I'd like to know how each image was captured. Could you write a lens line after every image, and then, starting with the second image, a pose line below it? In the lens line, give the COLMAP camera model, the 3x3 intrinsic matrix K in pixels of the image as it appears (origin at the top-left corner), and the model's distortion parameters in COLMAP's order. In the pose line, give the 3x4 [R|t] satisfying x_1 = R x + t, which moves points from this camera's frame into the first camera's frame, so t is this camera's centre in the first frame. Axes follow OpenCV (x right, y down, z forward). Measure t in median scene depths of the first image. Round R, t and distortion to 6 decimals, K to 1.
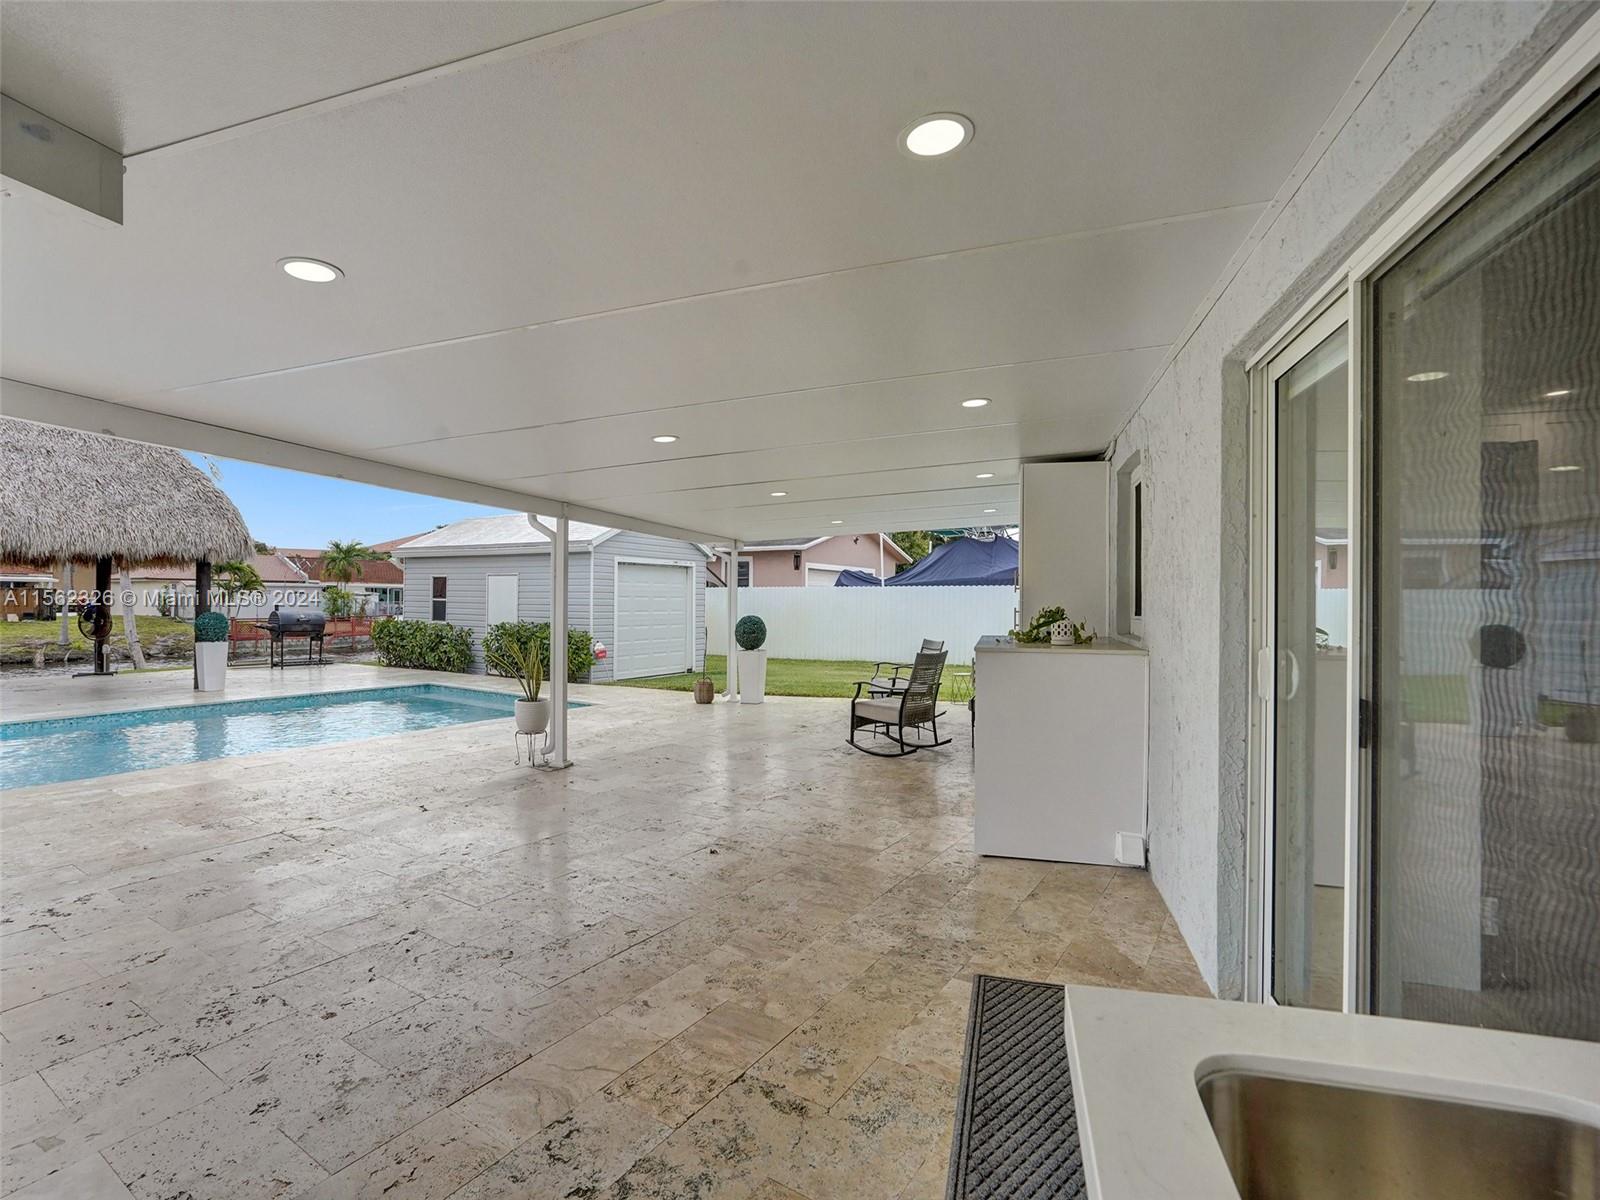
lens RADIAL K [[755.9, 0, 792.4], [0, 755.9, 595.4], [0, 0, 1]] dist [-0.000141, 0.001073]
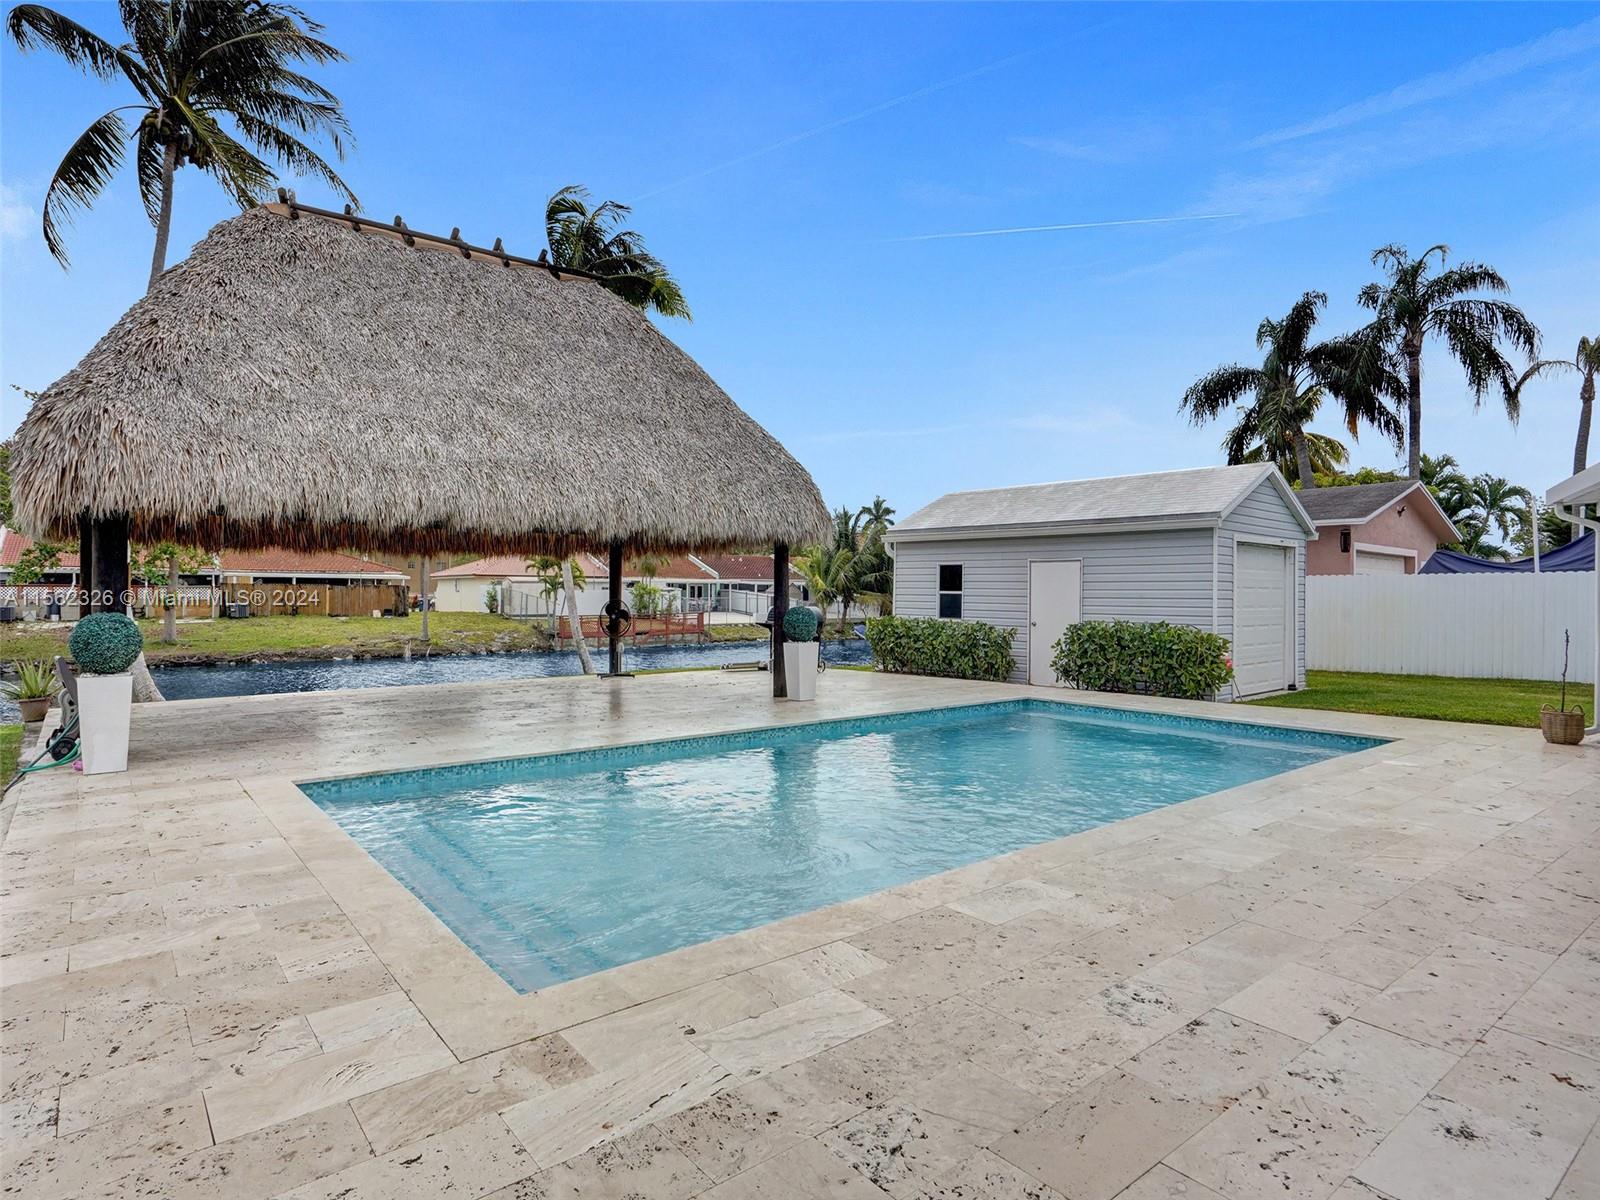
lens RADIAL K [[882.7, 0, 800.0], [0, 882.7, 600.0], [0, 0, 1]] dist [-0.003664, -0.000366]
pose [[0.956329, 0.000047, -0.292292, -0.246294], [0.002730, 0.999955, 0.009091, 0.003220], [0.292279, -0.009492, 0.956286, 0.028172]]
